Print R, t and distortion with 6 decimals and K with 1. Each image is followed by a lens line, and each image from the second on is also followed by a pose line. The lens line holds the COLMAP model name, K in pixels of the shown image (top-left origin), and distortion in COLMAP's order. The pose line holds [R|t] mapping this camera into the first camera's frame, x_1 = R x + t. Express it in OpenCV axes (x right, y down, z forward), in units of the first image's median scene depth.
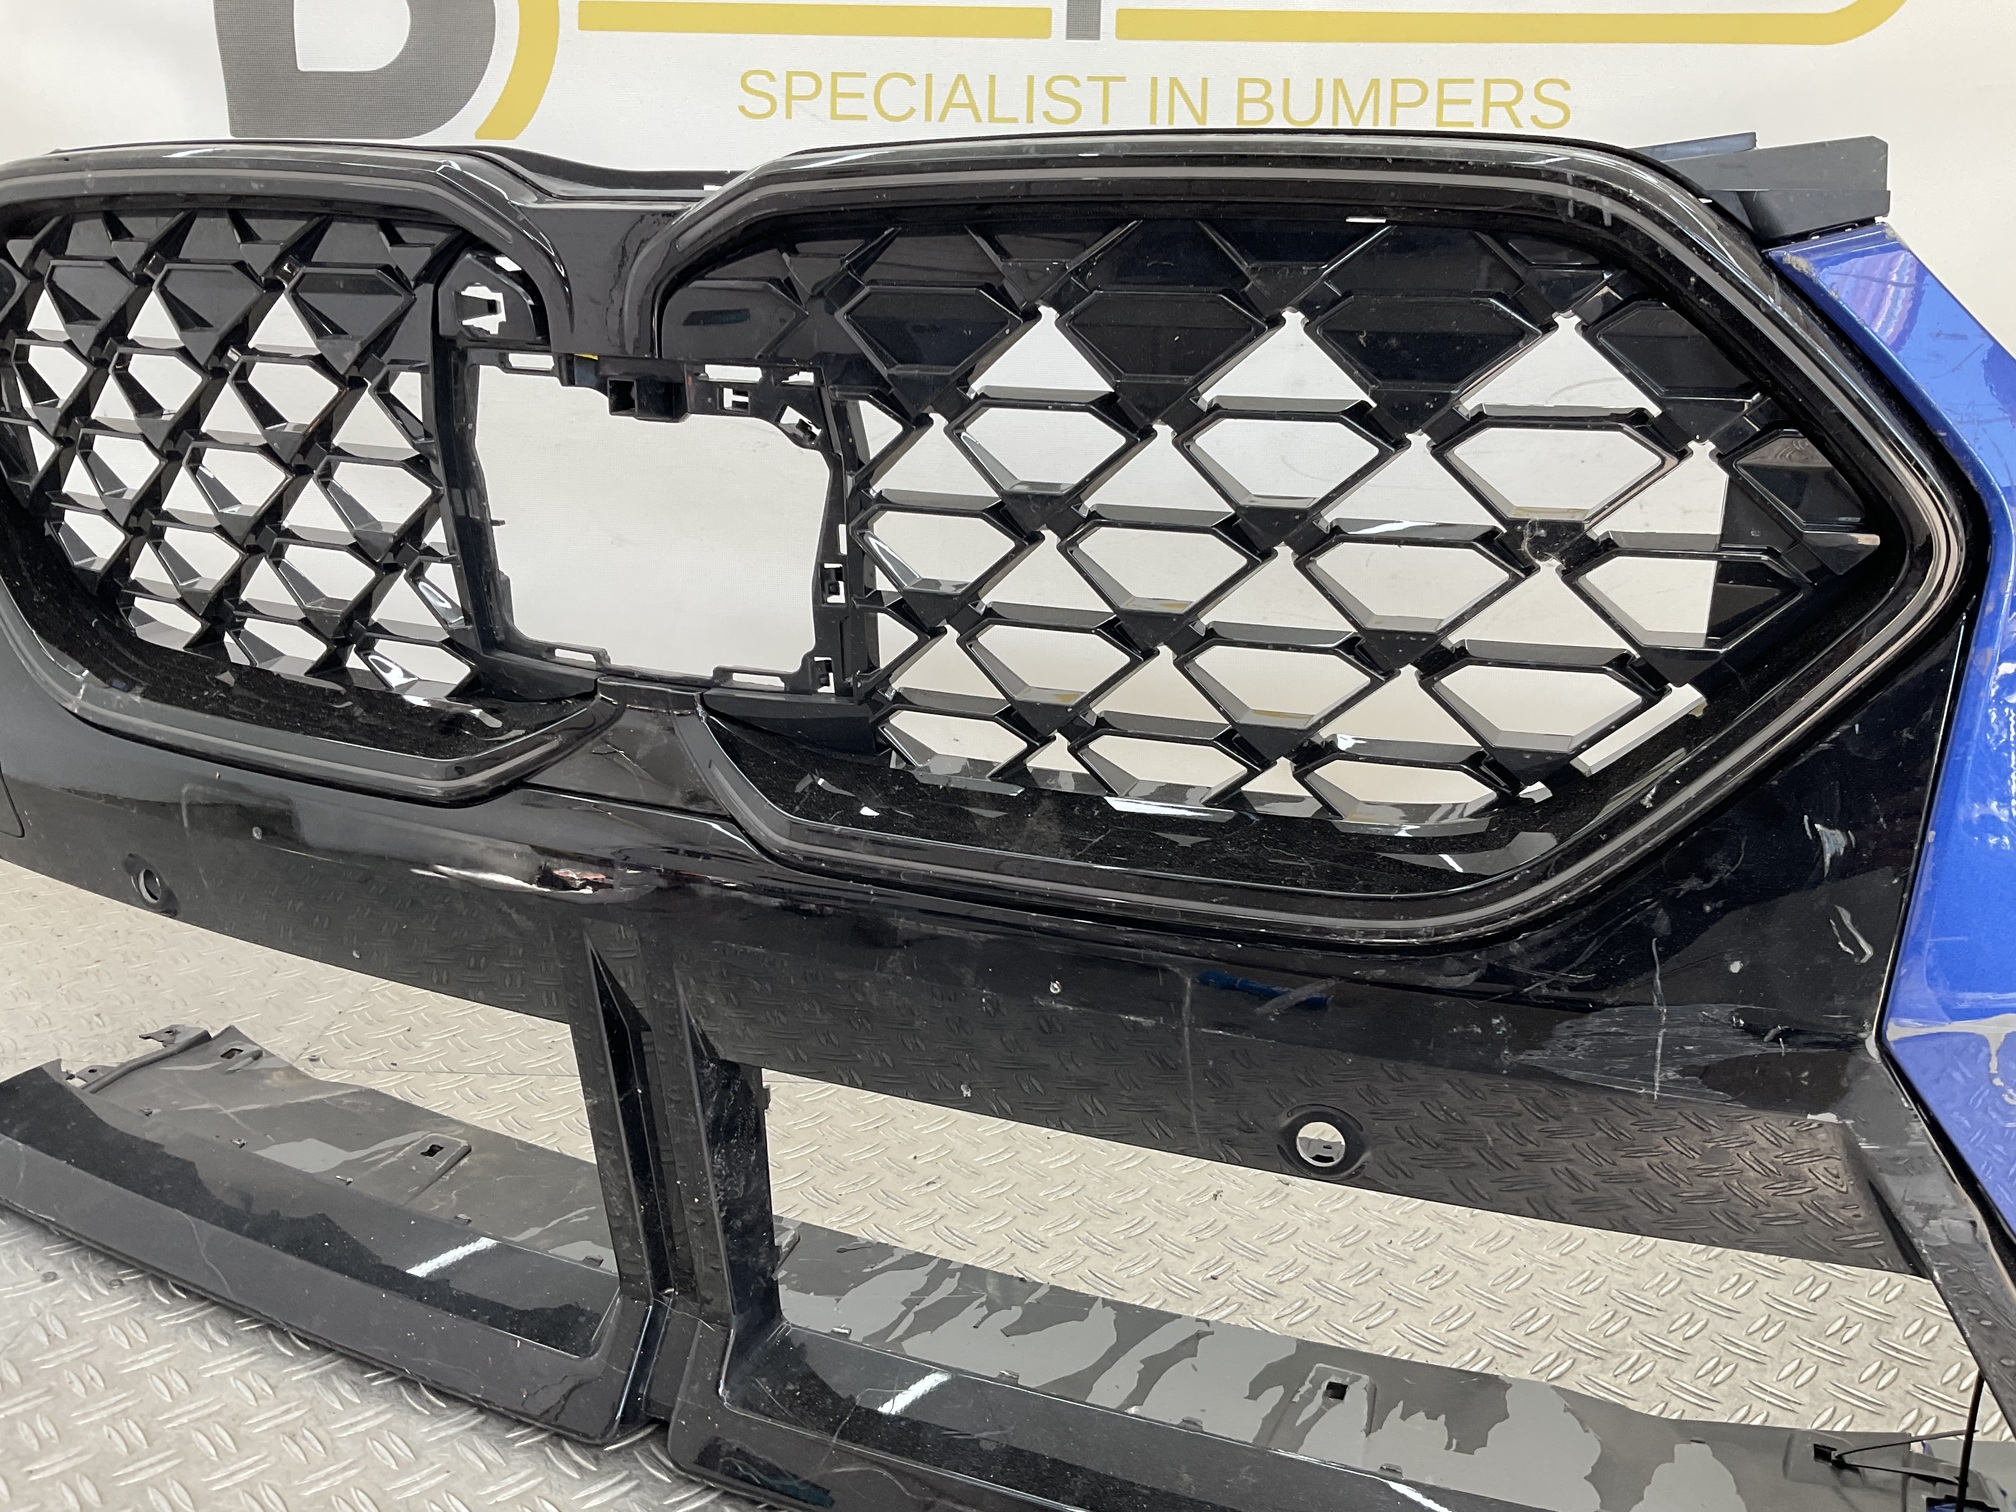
lens RADIAL K [[1670.9, 0, 1007.3], [0, 1670.9, 758.3], [0, 0, 1]] dist [0.076148, -0.149819]
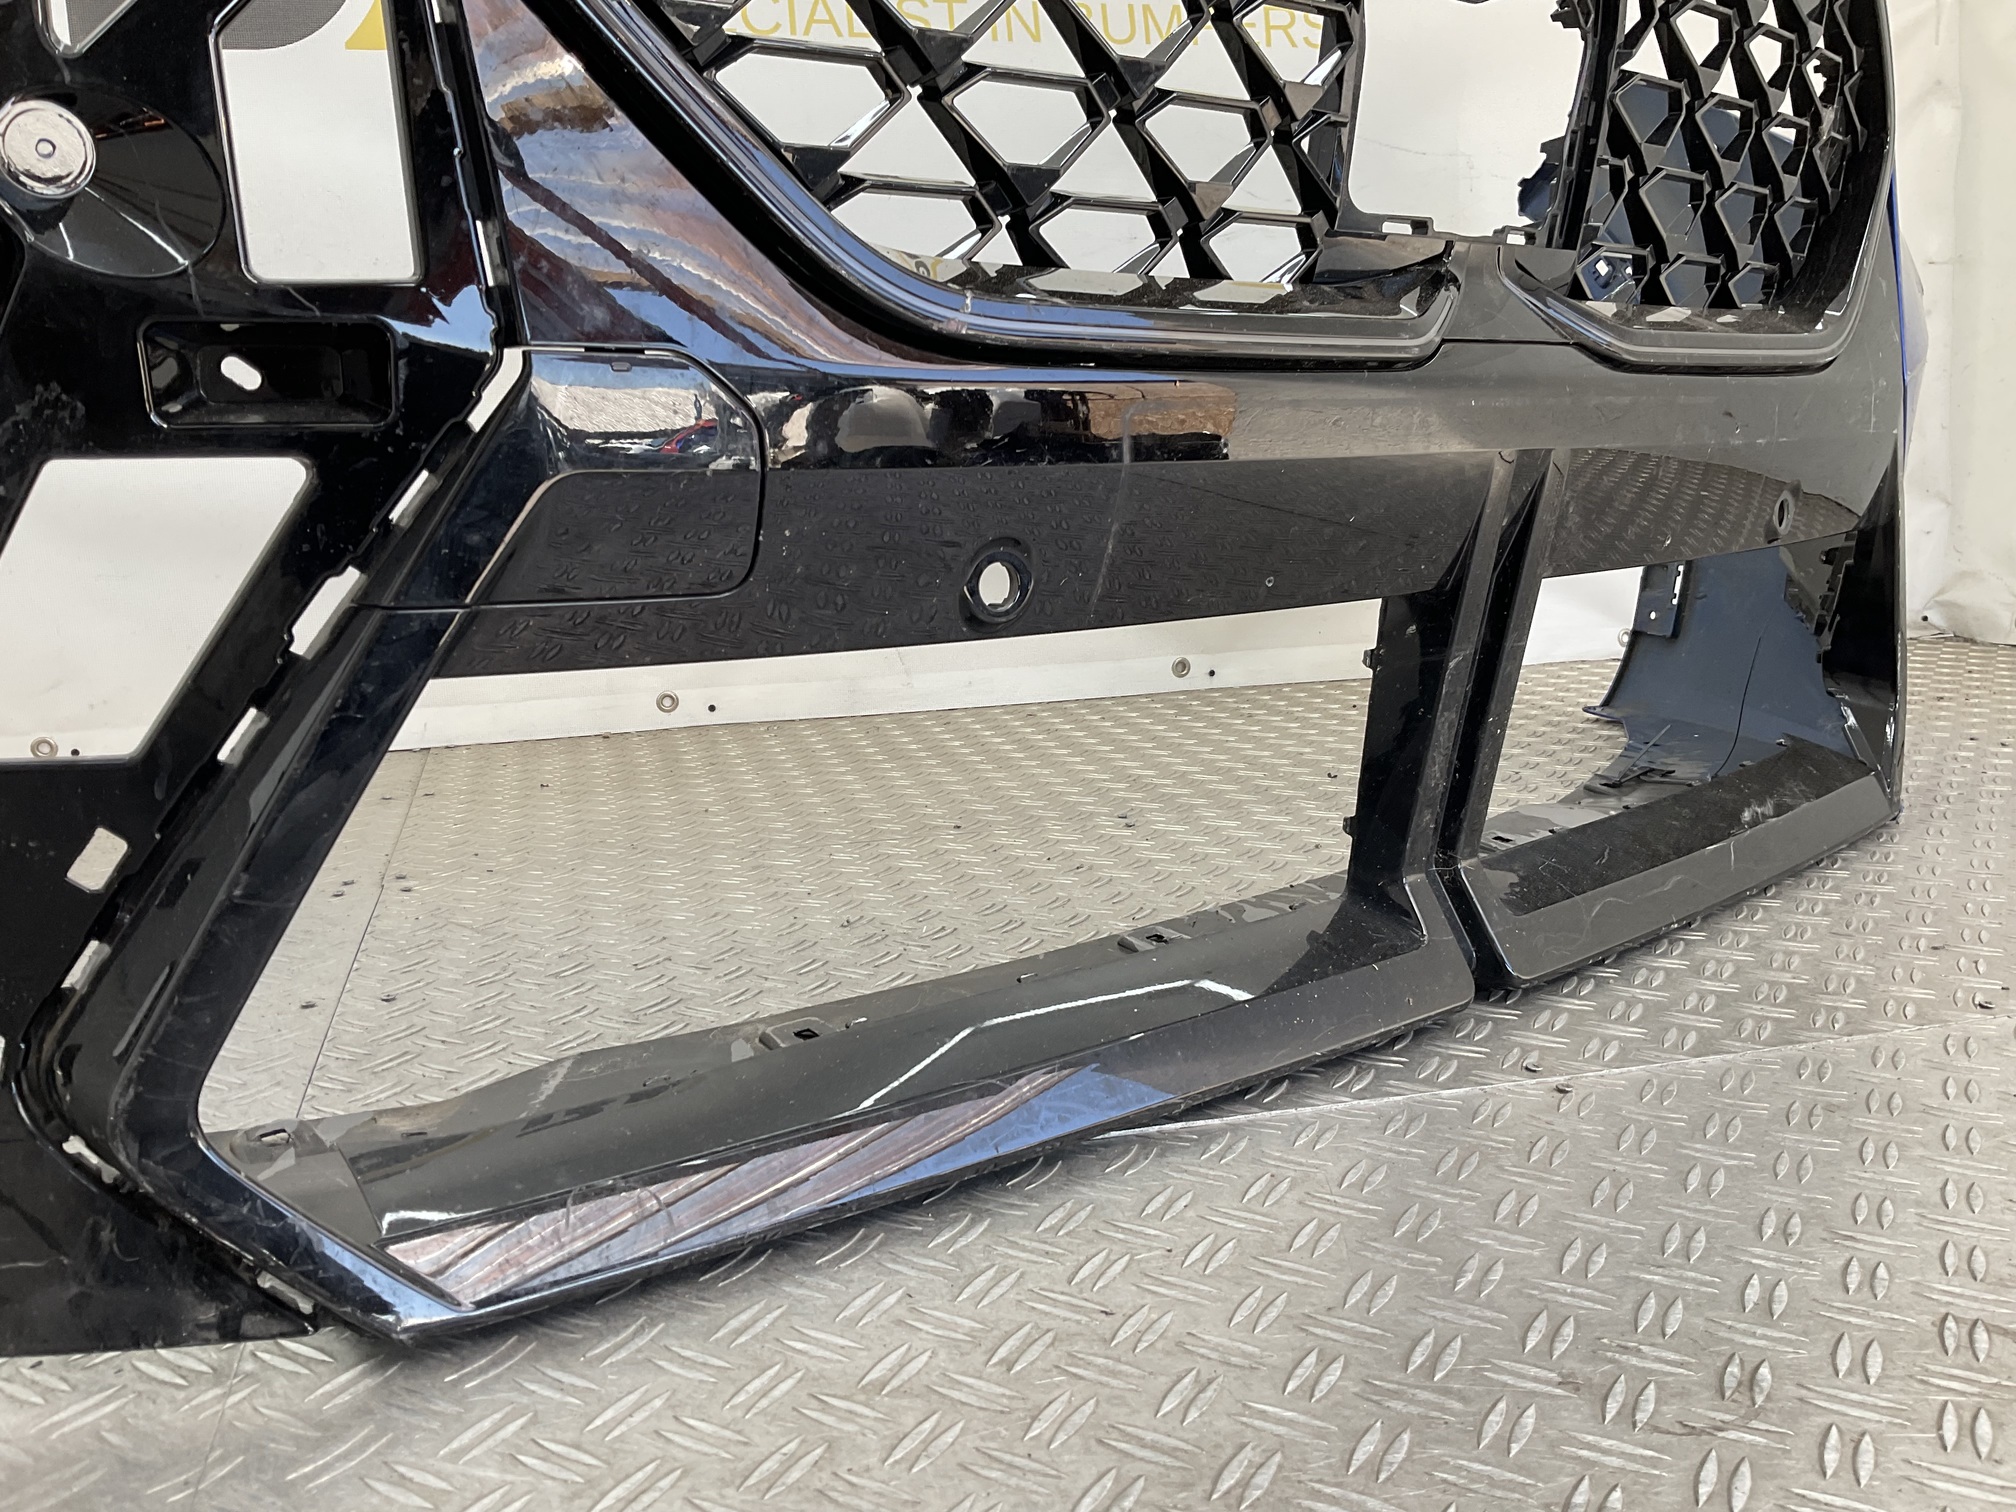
lens RADIAL K [[1670.9, 0, 998.5], [0, 1670.9, 771.1], [0, 0, 1]] dist [0.076148, -0.149819]
pose [[0.957230, -0.099313, 0.271750, -0.545320], [0.117822, 0.991640, -0.052620, 0.339421], [-0.264252, 0.082388, 0.960928, -0.068675]]
